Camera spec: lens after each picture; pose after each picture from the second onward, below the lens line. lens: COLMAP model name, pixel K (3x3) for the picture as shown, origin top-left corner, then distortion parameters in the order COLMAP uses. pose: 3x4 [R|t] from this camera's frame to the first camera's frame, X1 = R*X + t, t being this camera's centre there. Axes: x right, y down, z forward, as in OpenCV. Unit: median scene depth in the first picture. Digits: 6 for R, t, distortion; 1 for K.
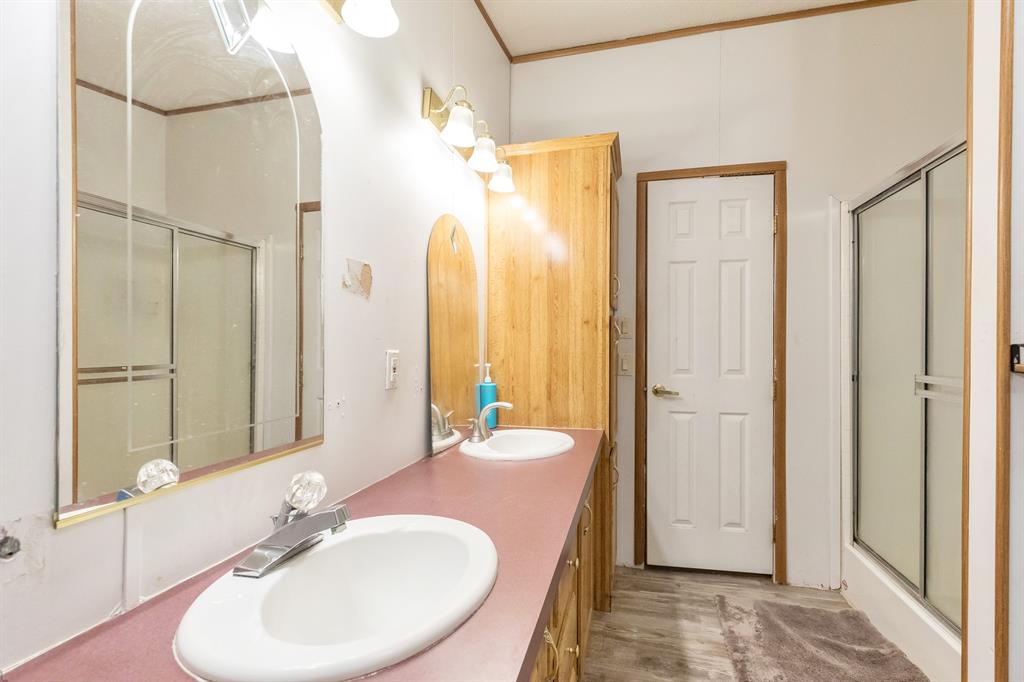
lens RADIAL K [[465.0, 0, 506.8], [0, 465.0, 344.6], [0, 0, 1]] dist [0.007682, -0.002299]
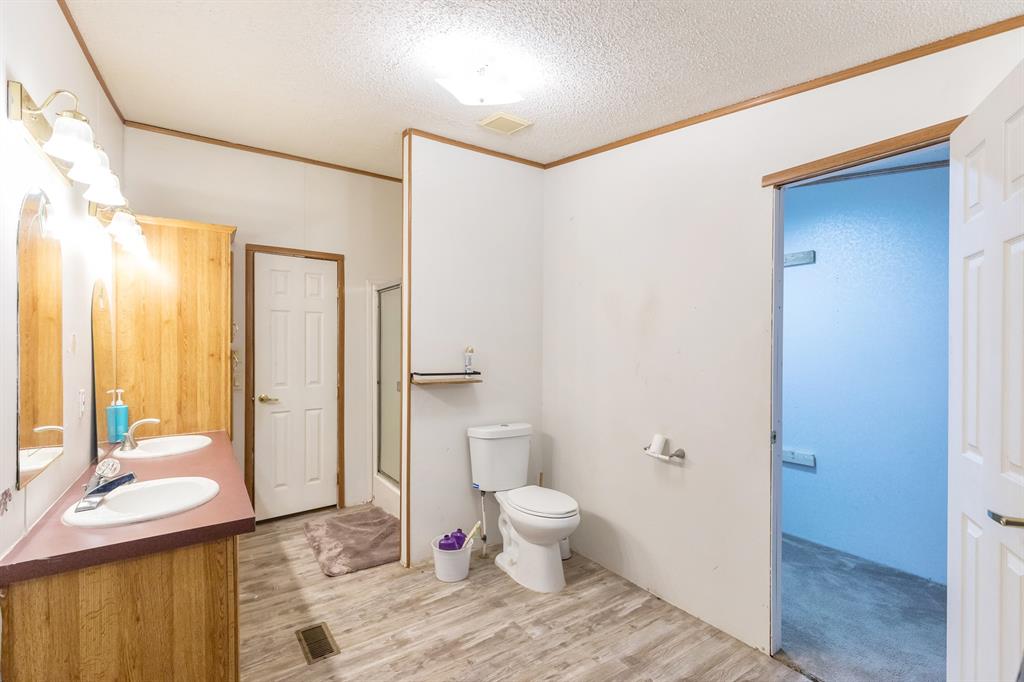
lens RADIAL K [[465.0, 0, 506.9], [0, 465.0, 344.3], [0, 0, 1]] dist [0.007682, -0.002299]
pose [[0.664420, -0.001861, 0.747357, -0.283823], [0.000743, 0.999998, 0.001830, -0.081768], [-0.747359, -0.000660, 0.664420, -0.591237]]
